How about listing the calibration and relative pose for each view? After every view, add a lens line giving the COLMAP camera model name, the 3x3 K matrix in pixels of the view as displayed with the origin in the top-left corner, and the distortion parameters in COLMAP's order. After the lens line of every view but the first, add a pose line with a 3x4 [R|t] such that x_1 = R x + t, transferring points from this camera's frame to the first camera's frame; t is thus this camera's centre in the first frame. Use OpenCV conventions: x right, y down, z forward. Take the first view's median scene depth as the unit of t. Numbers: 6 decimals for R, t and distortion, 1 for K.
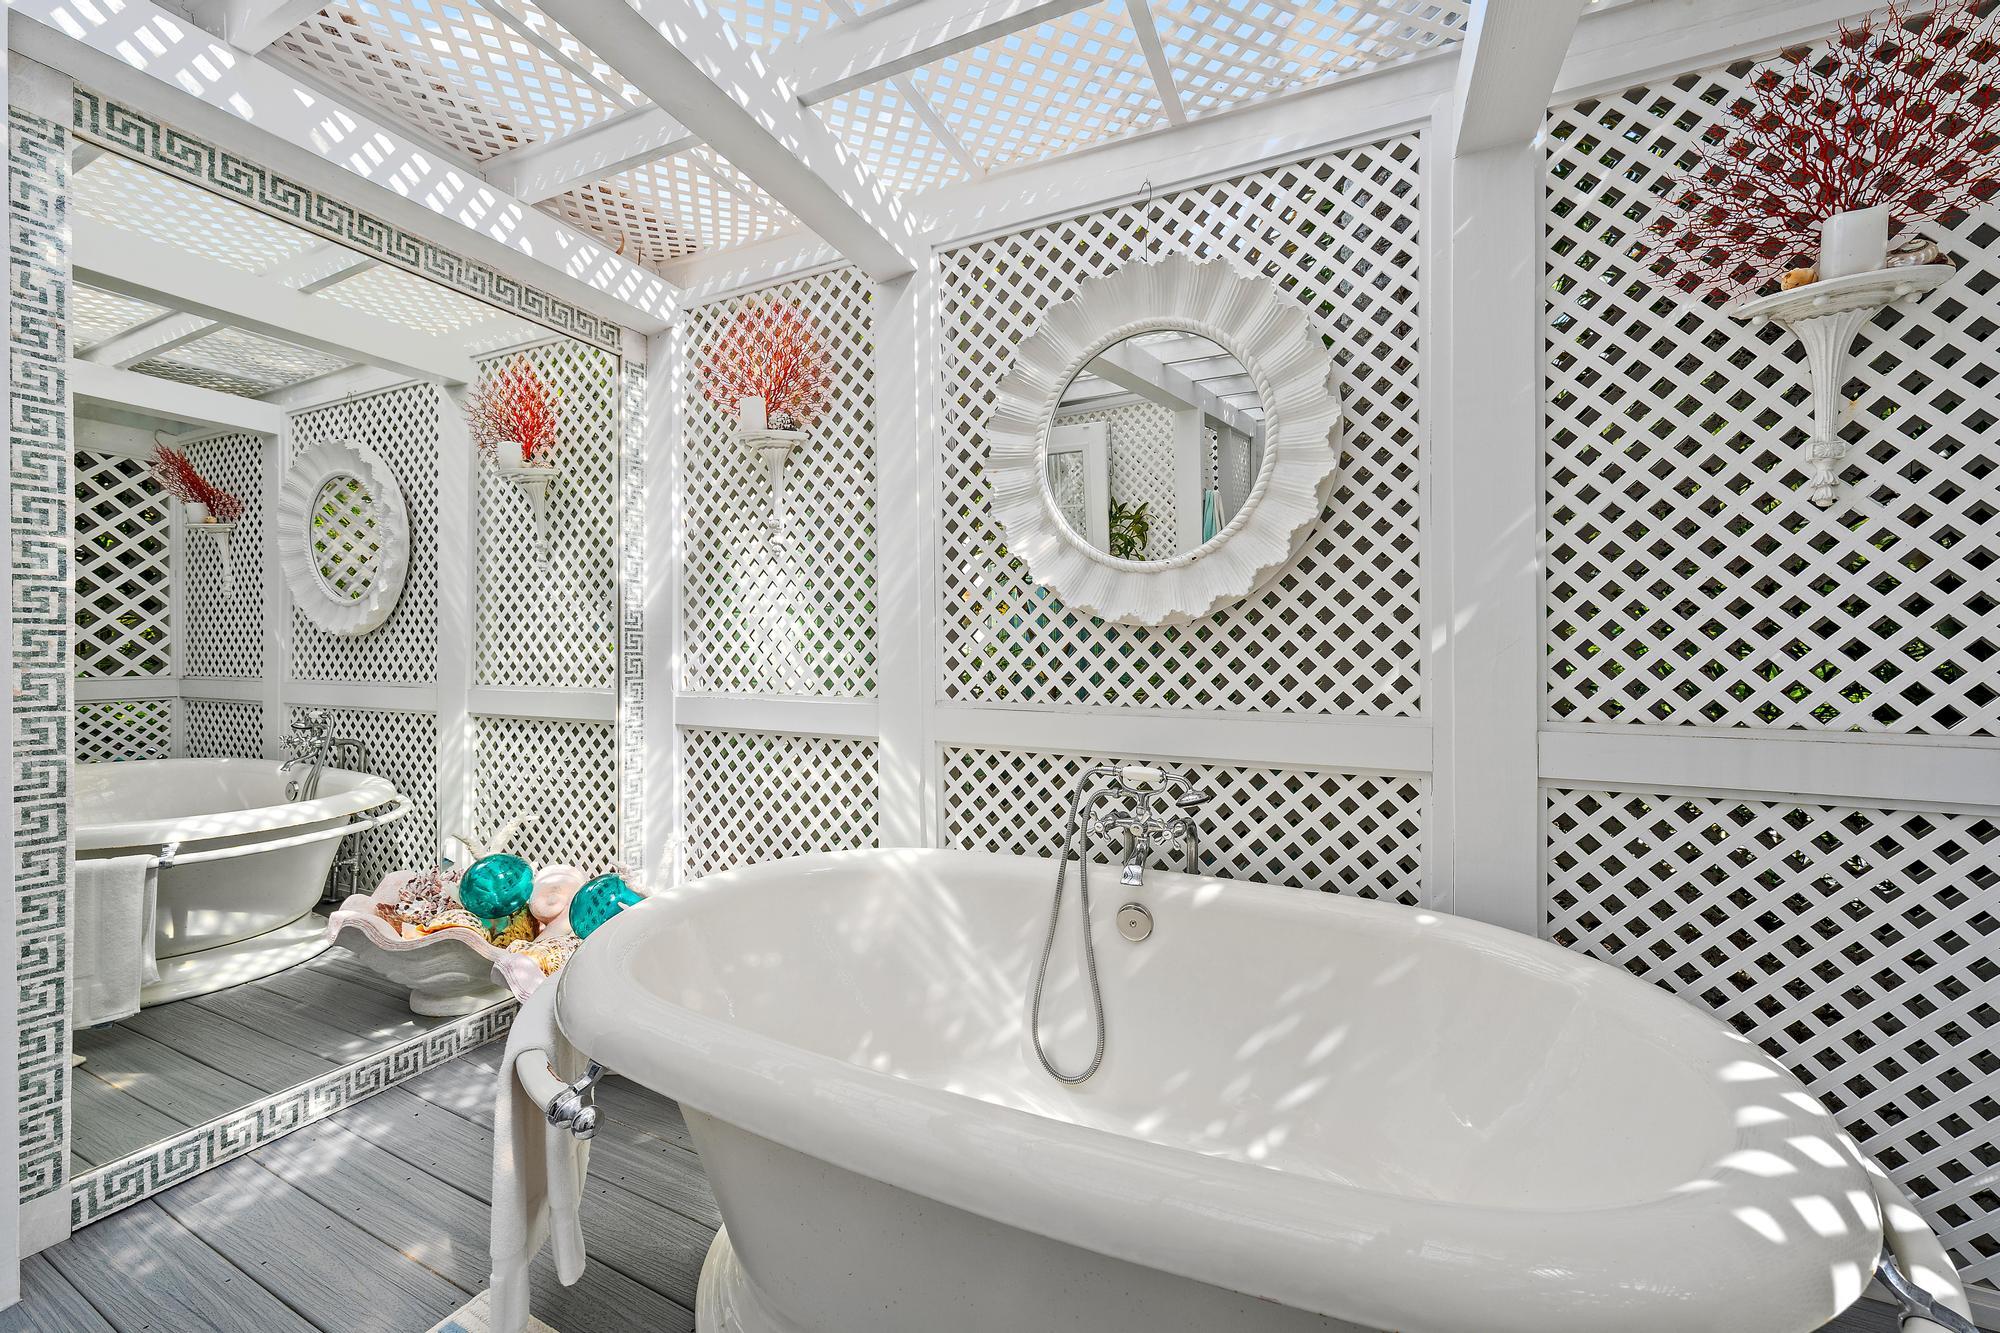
lens RADIAL K [[788.8, 0, 957.6], [0, 788.8, 648.4], [0, 0, 1]] dist [-0.001646, 0.000026]
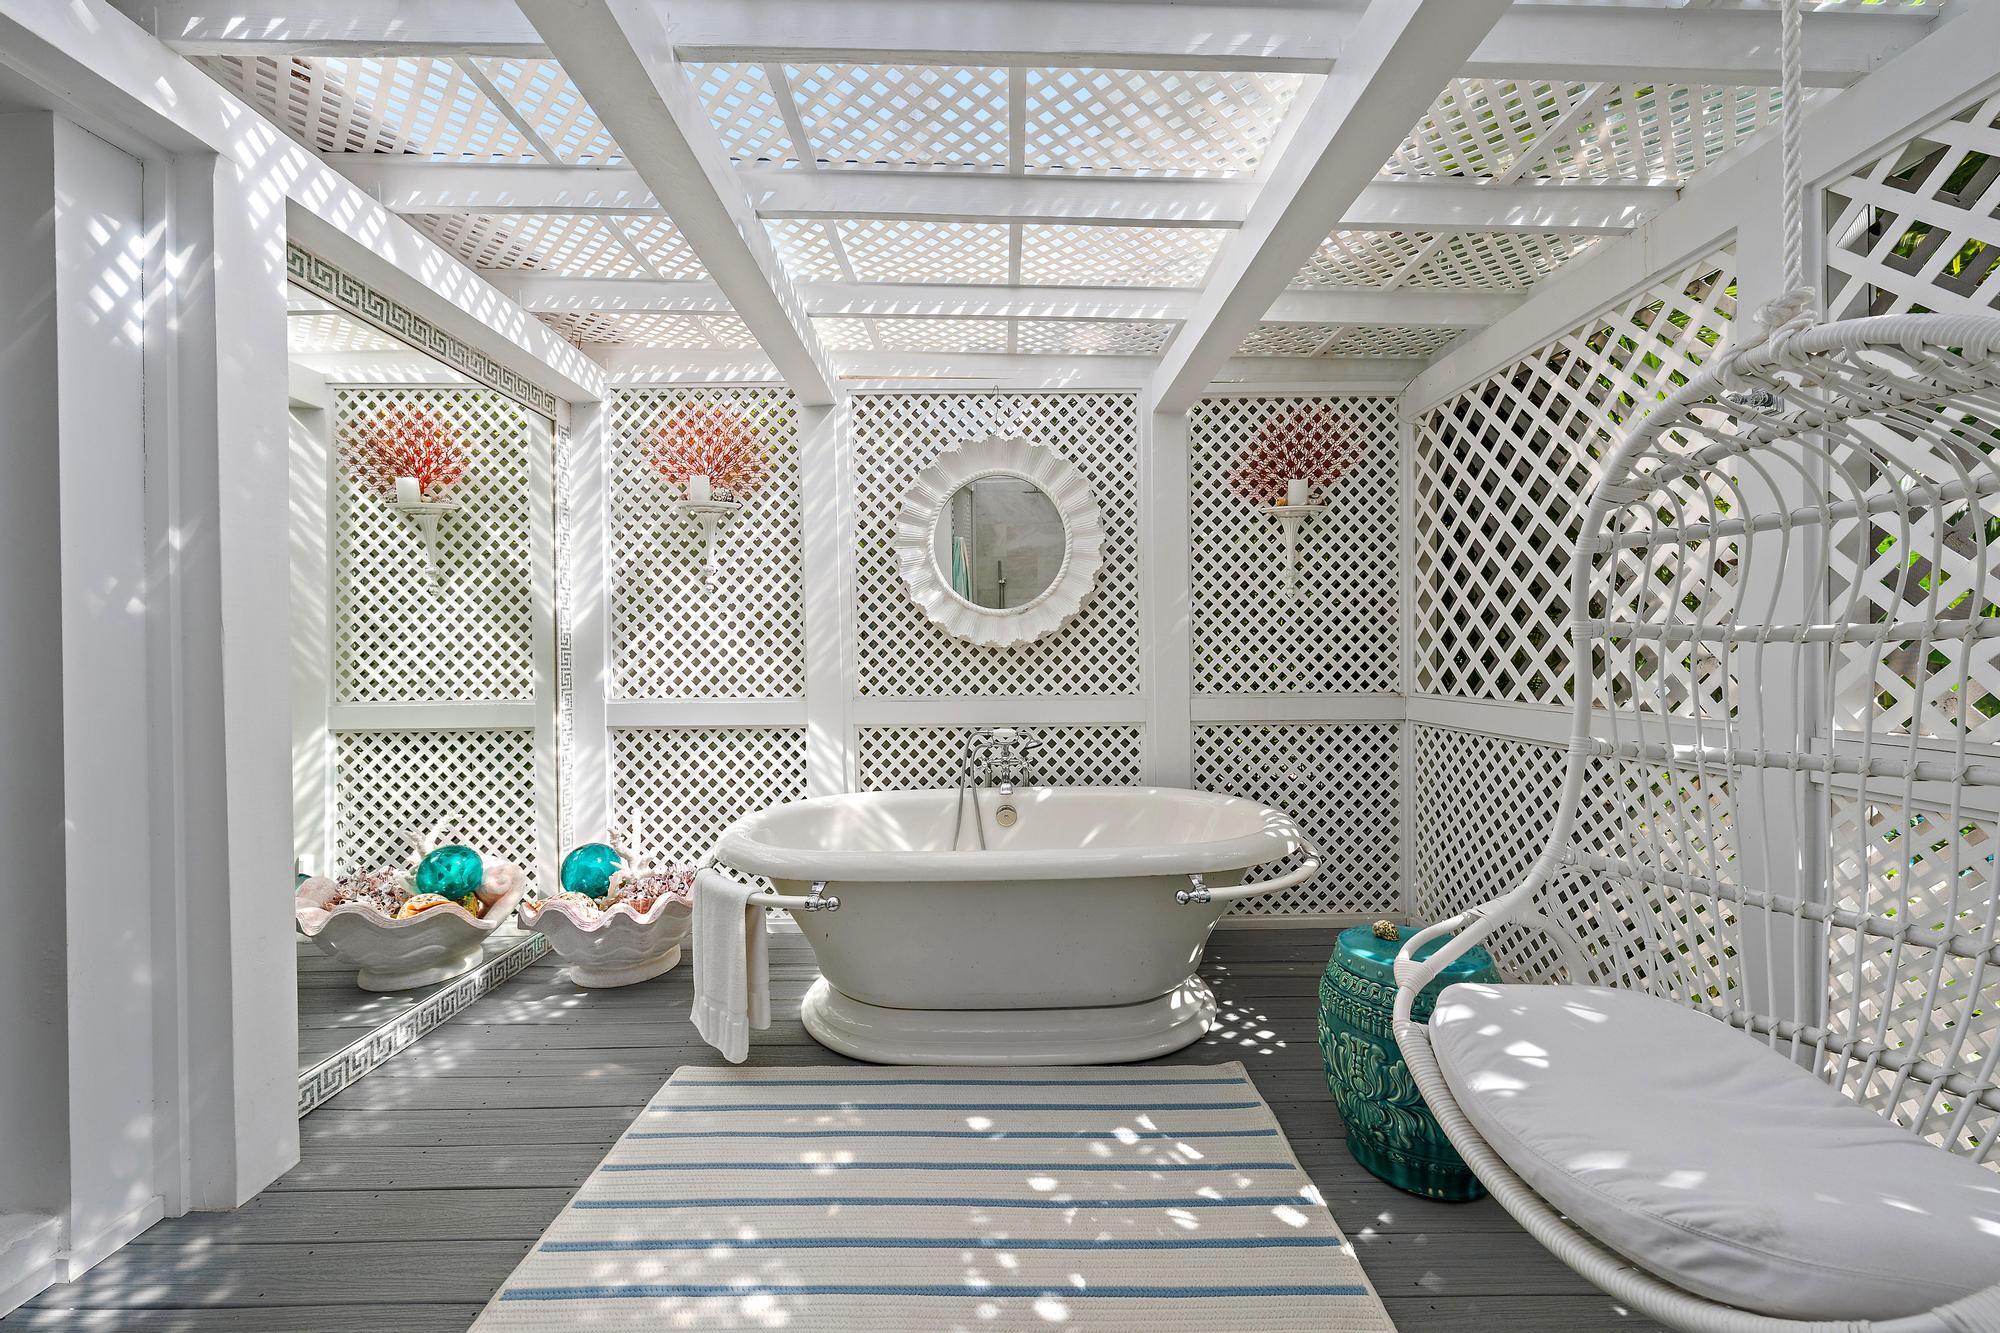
lens RADIAL K [[700.3, 0, 1002.9], [0, 700.3, 660.0], [0, 0, 1]] dist [-0.000539, -0.000133]
pose [[0.908662, -0.012899, 0.417334, -0.382177], [0.010867, 0.999915, 0.007246, -0.012258], [-0.417391, -0.002049, 0.908724, -0.374487]]
